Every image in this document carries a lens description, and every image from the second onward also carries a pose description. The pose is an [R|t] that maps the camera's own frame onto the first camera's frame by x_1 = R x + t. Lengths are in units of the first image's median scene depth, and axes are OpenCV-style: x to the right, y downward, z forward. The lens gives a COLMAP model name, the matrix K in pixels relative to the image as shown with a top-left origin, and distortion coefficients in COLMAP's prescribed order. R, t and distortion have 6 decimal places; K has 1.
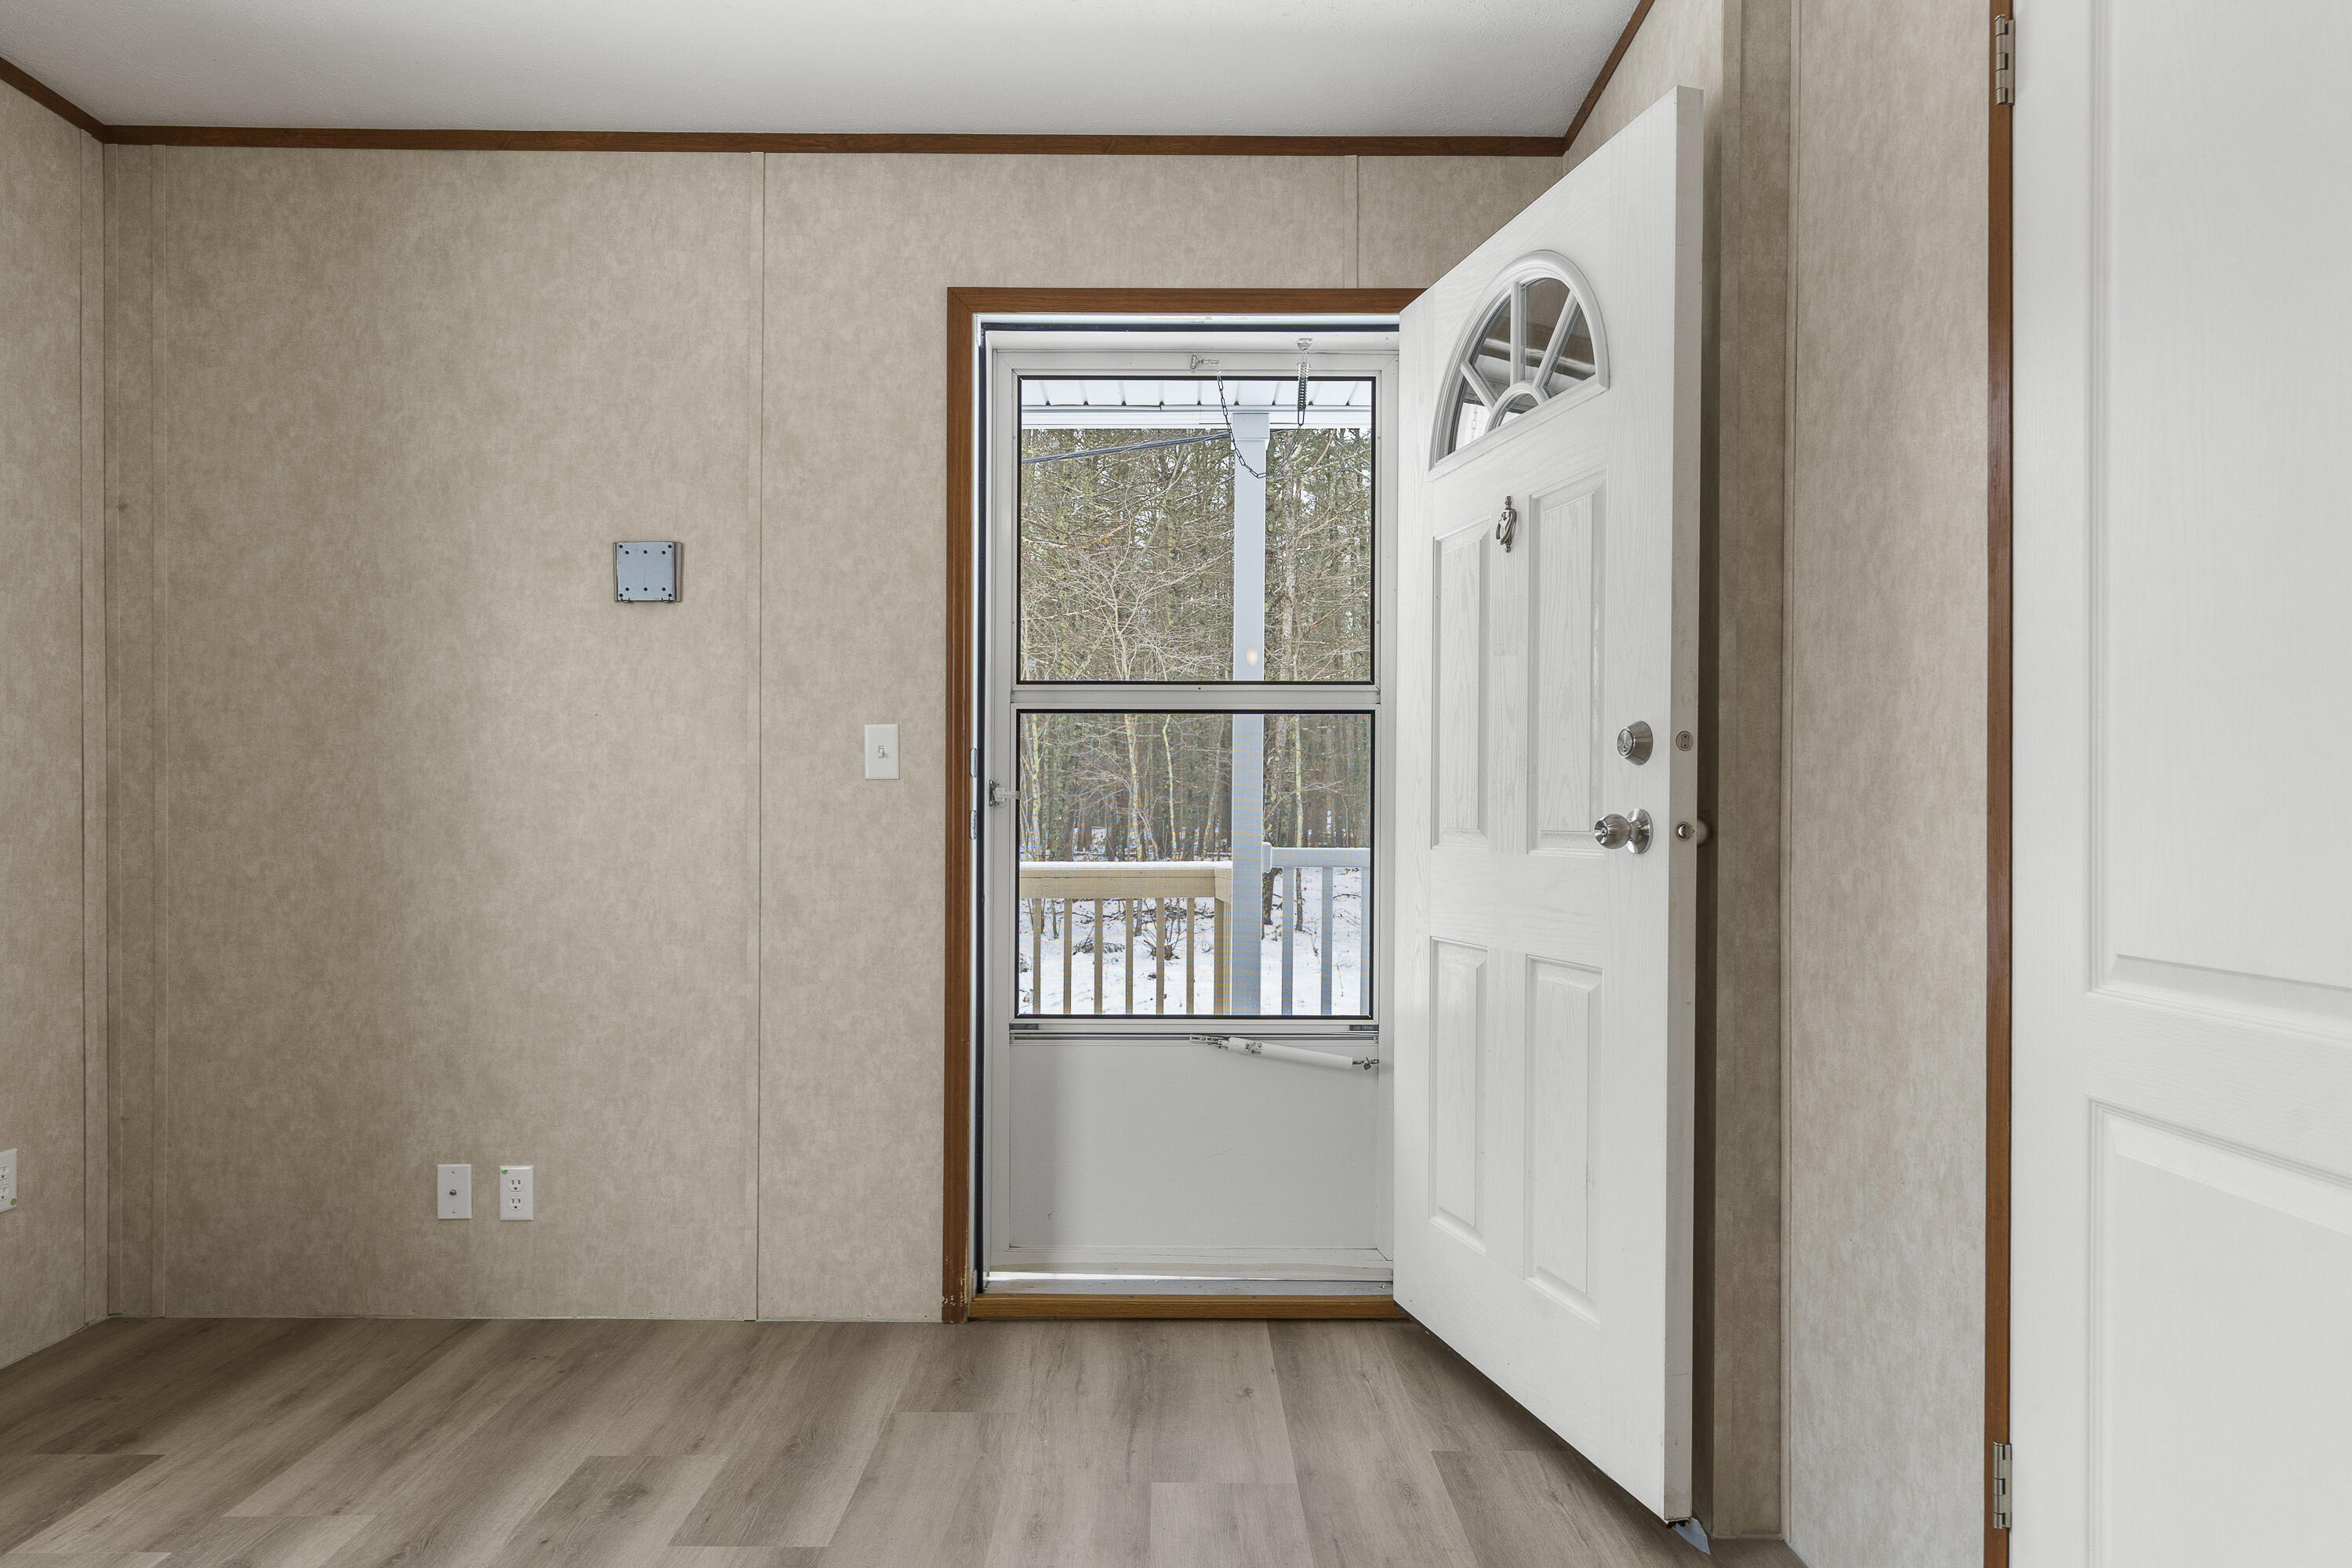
lens RADIAL K [[1332.2, 0, 1151.7], [0, 1332.2, 824.4], [0, 0, 1]] dist [-0.002733, 0.001662]
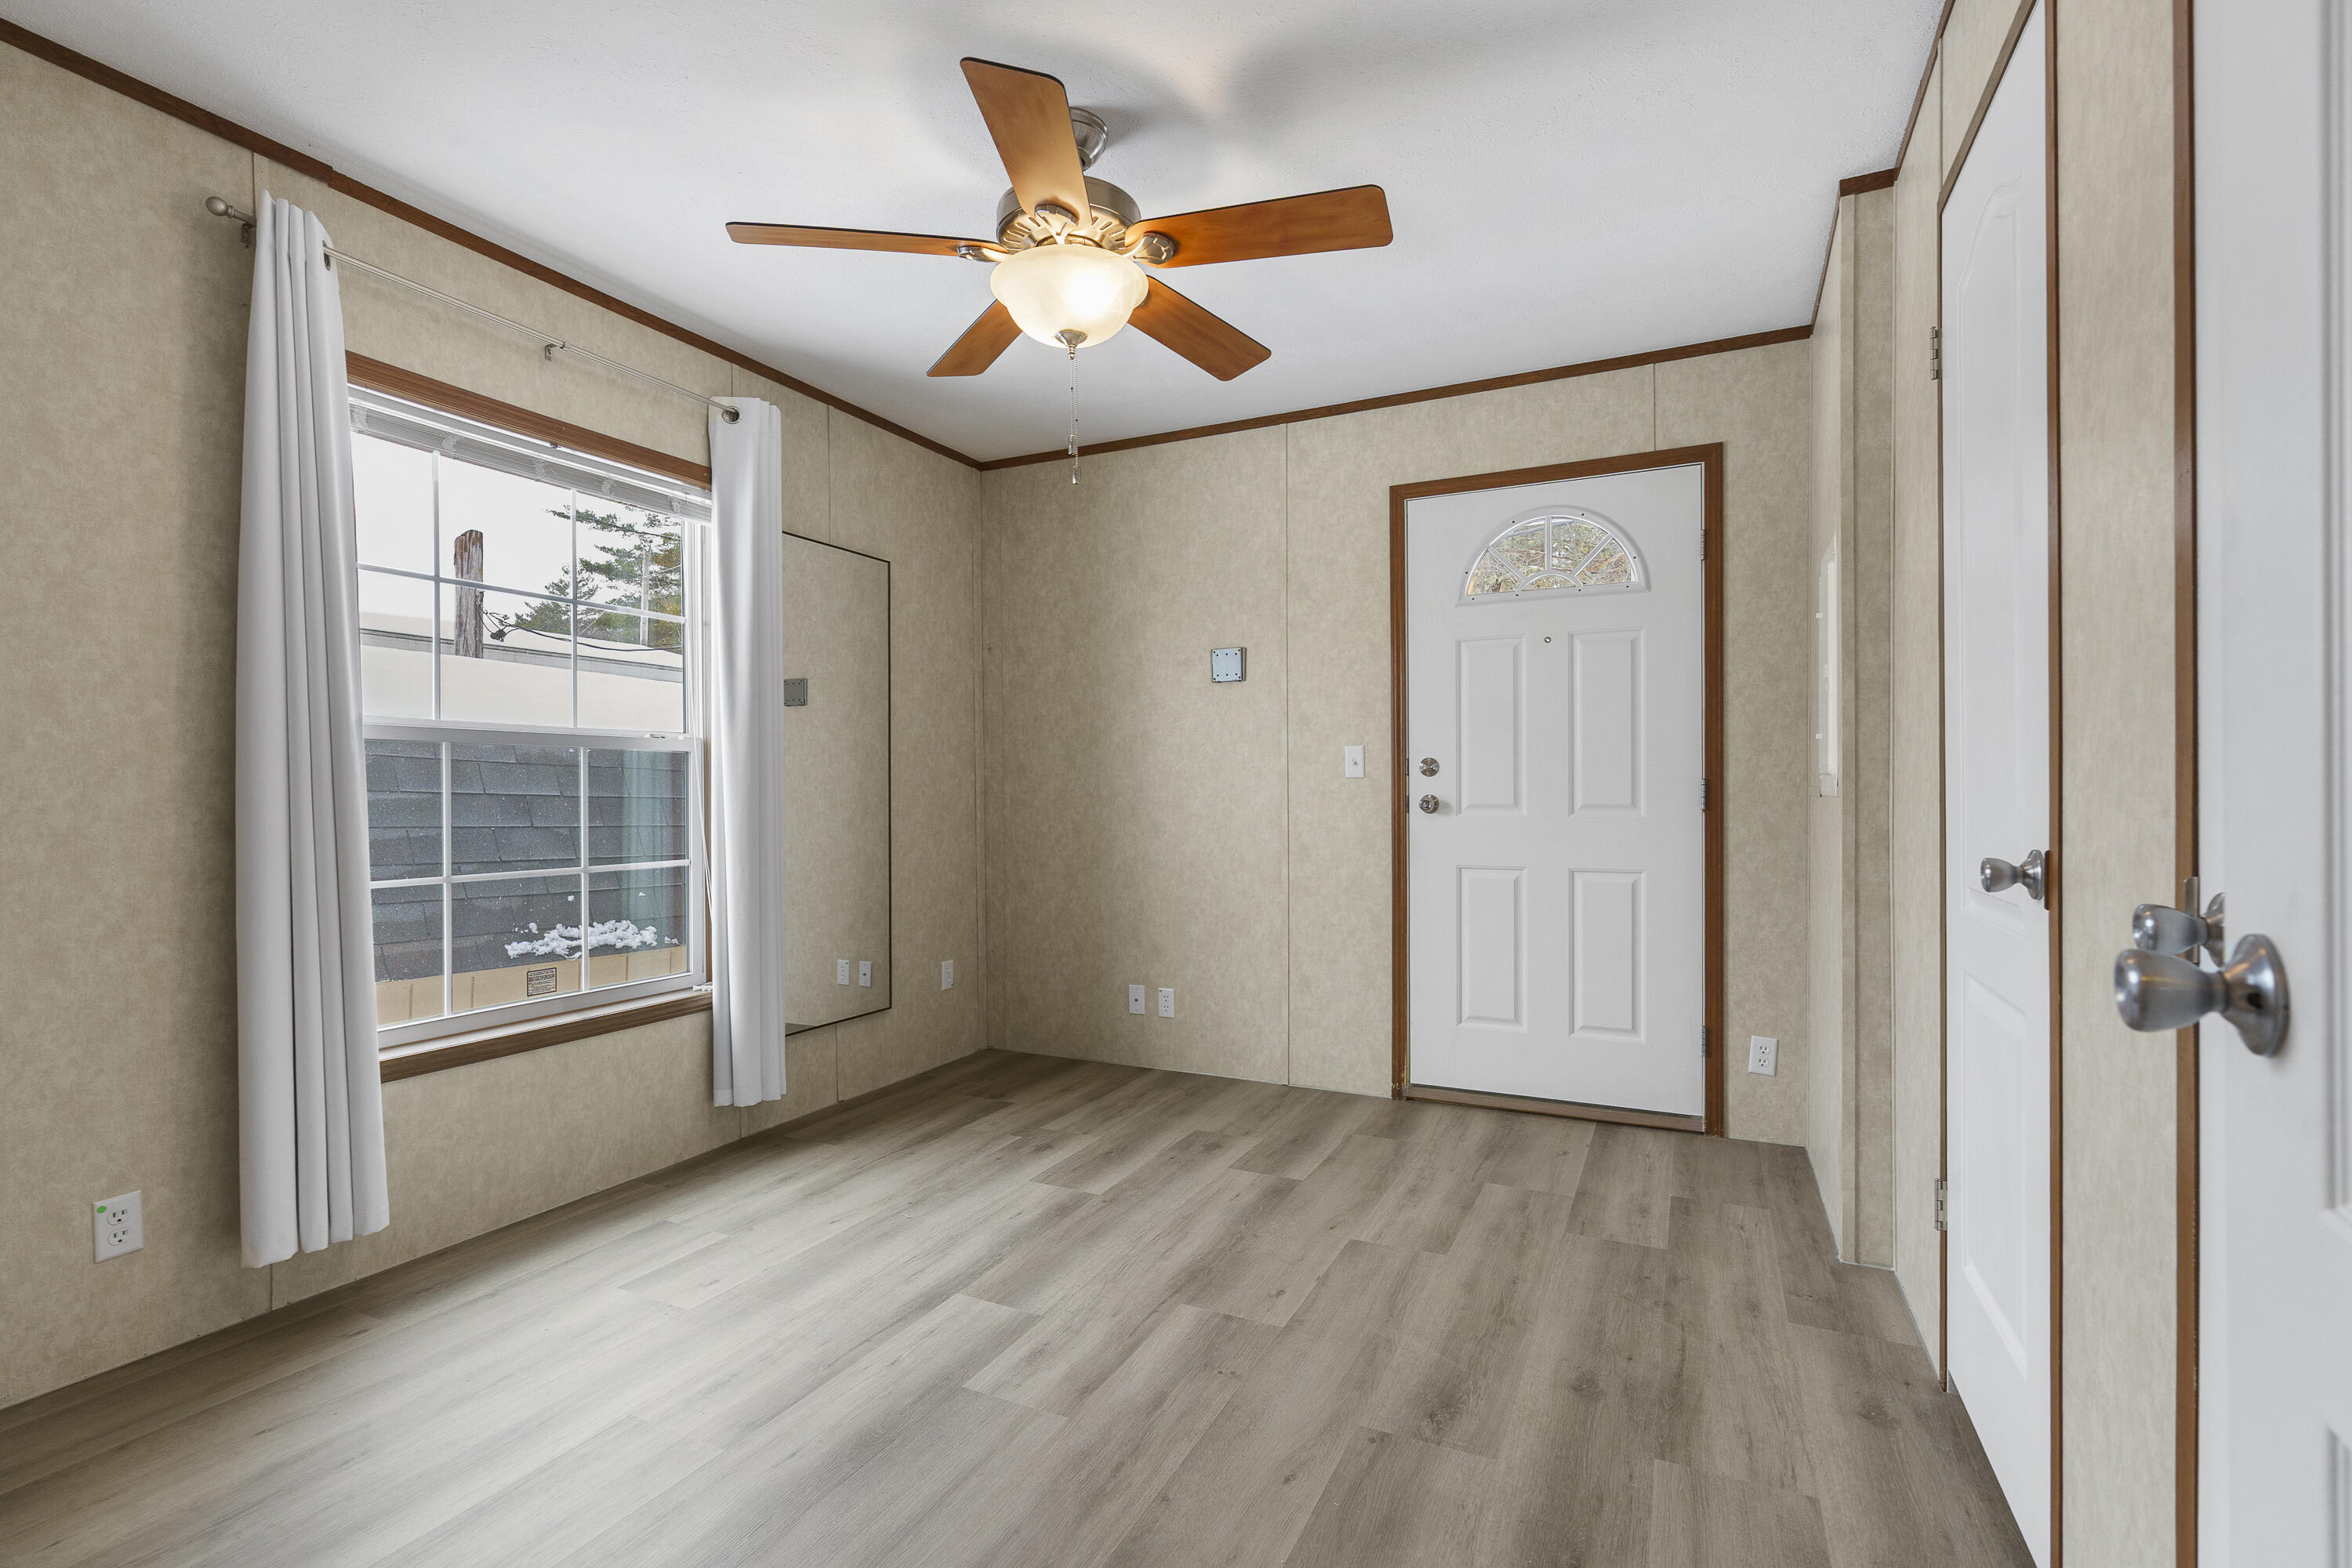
lens RADIAL K [[1065.0, 0, 1177.1], [0, 1065.0, 792.2], [0, 0, 1]] dist [-0.010524, 0.004305]
pose [[0.897376, -0.008805, -0.441179, 0.196711], [0.008654, 0.999960, -0.002354, -0.014243], [0.441182, -0.001705, 0.897416, -0.330506]]
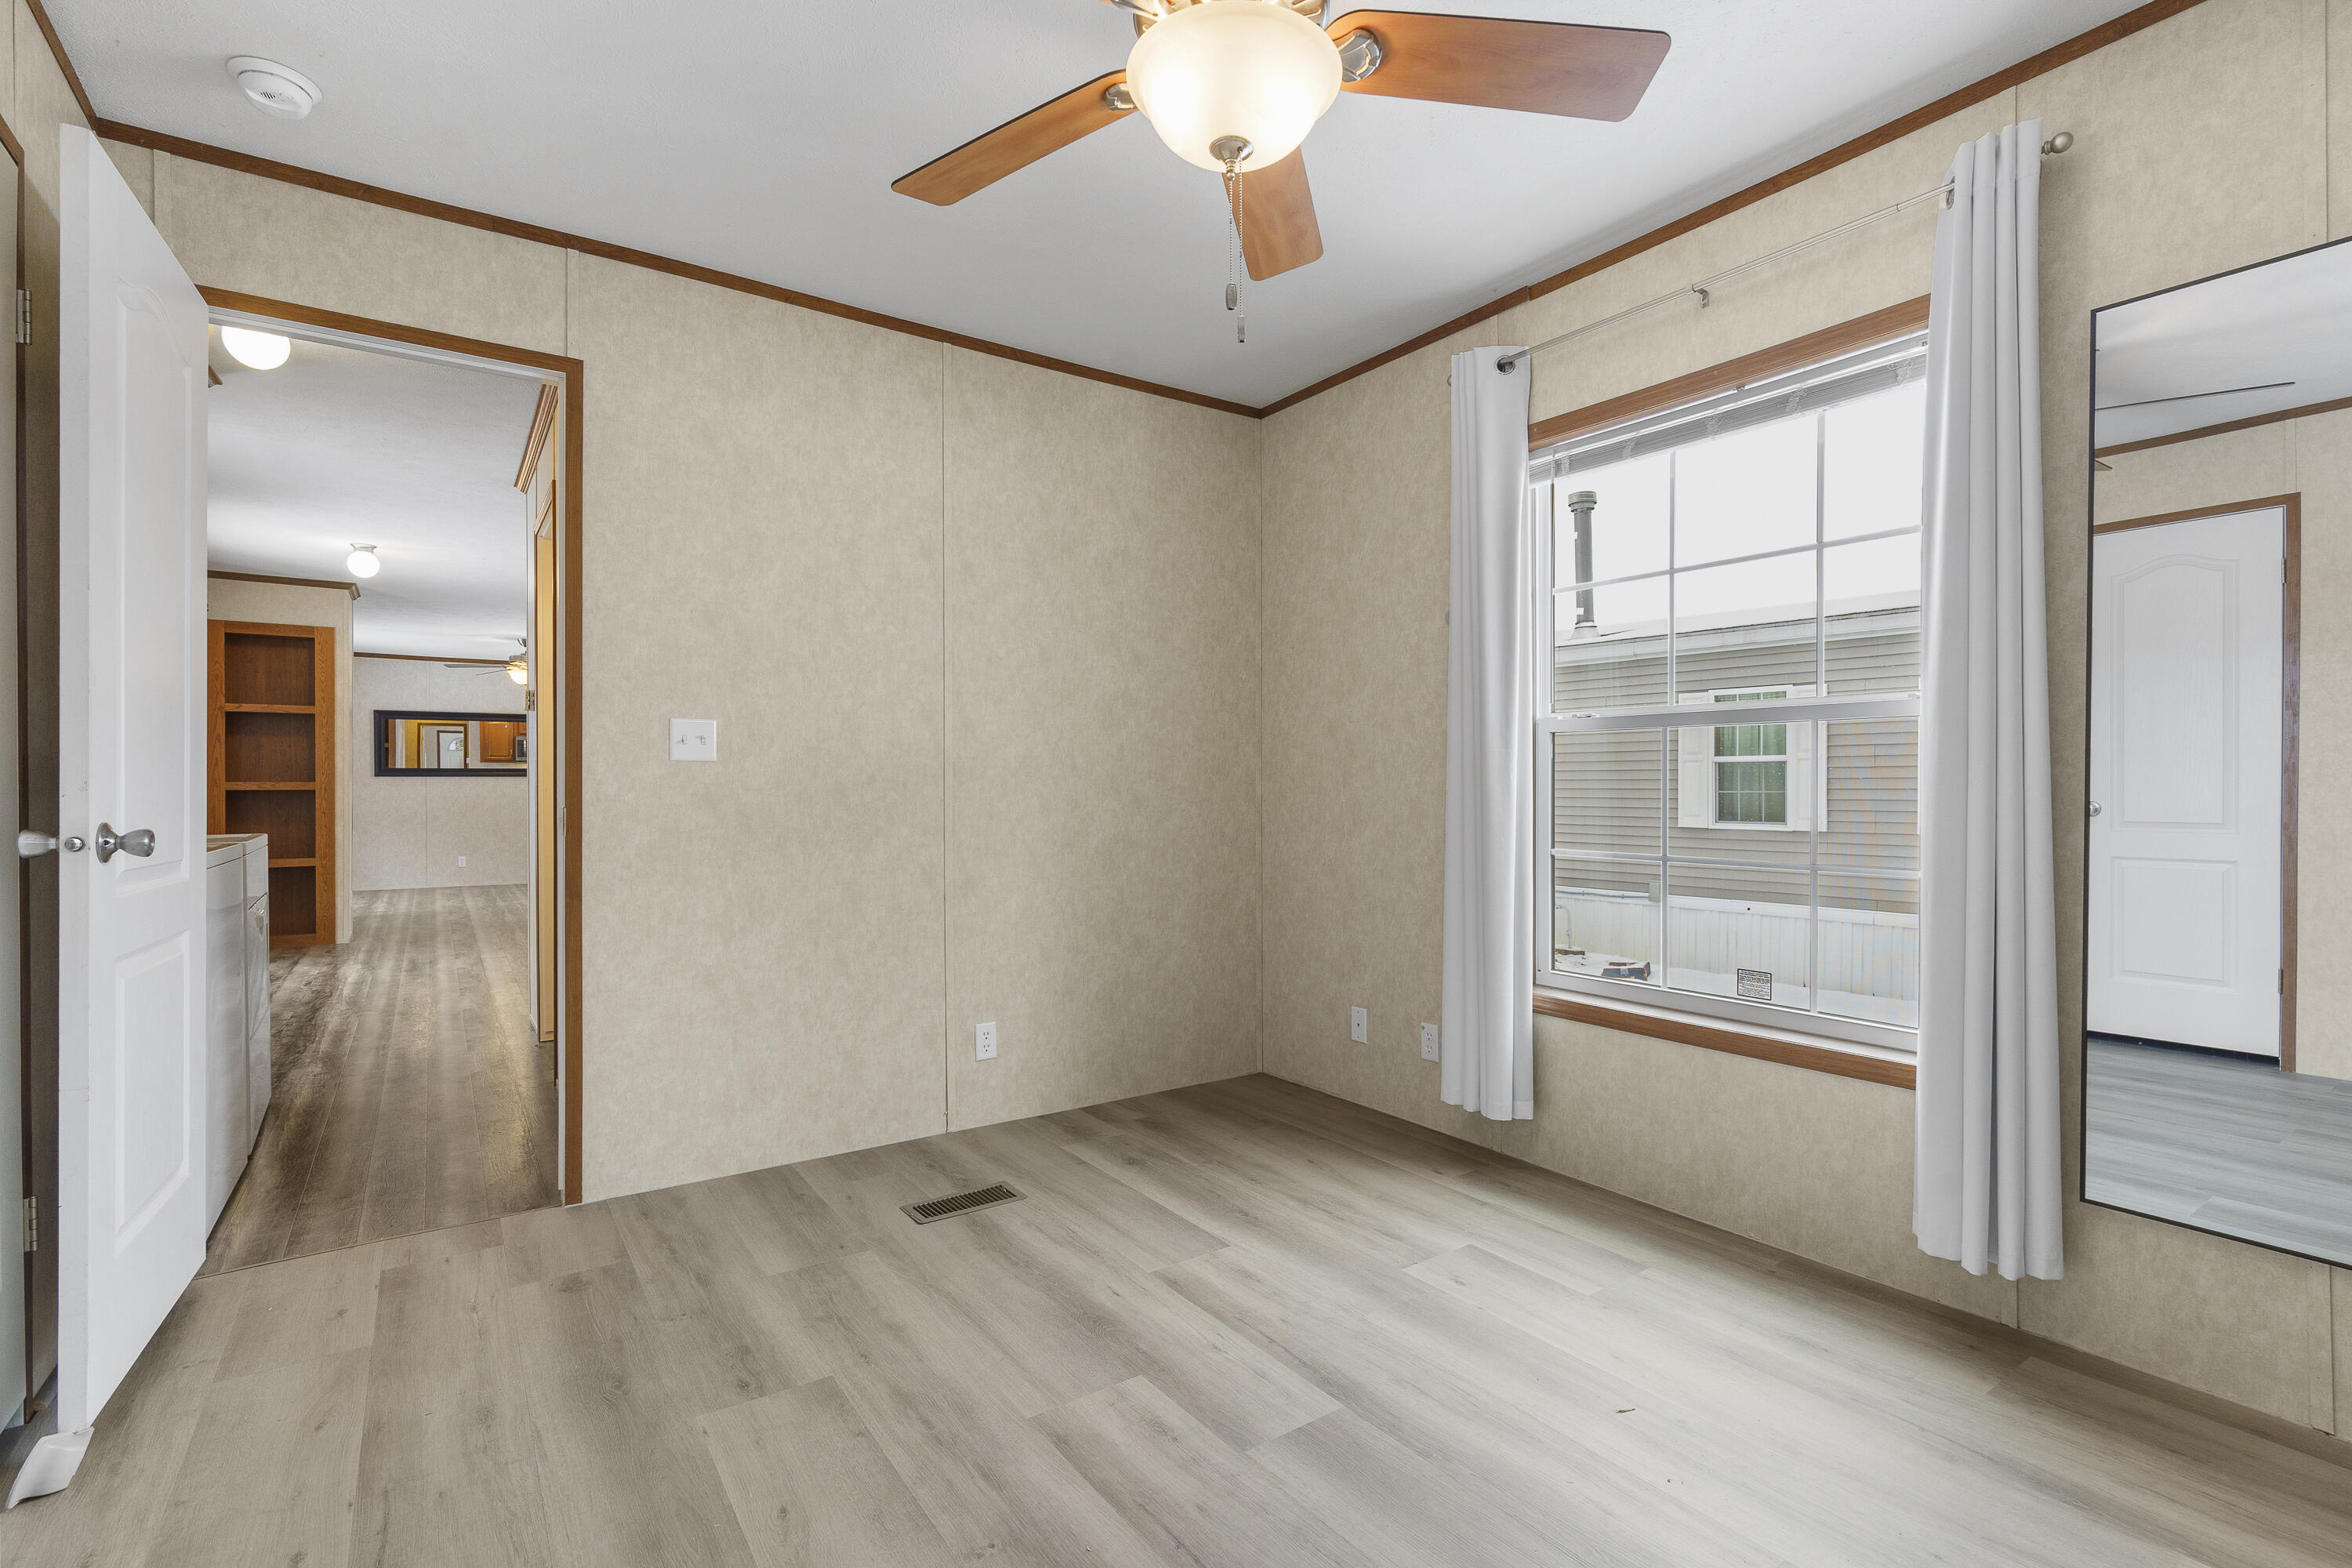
lens RADIAL K [[1065.0, 0, 1175.2], [0, 1065.0, 788.7], [0, 0, 1]] dist [-0.010524, 0.004305]
pose [[-0.820667, -0.002524, -0.571401, 0.055978], [-0.004863, 0.999985, 0.002567, -0.002991], [0.571386, 0.004885, -0.820667, 2.282386]]
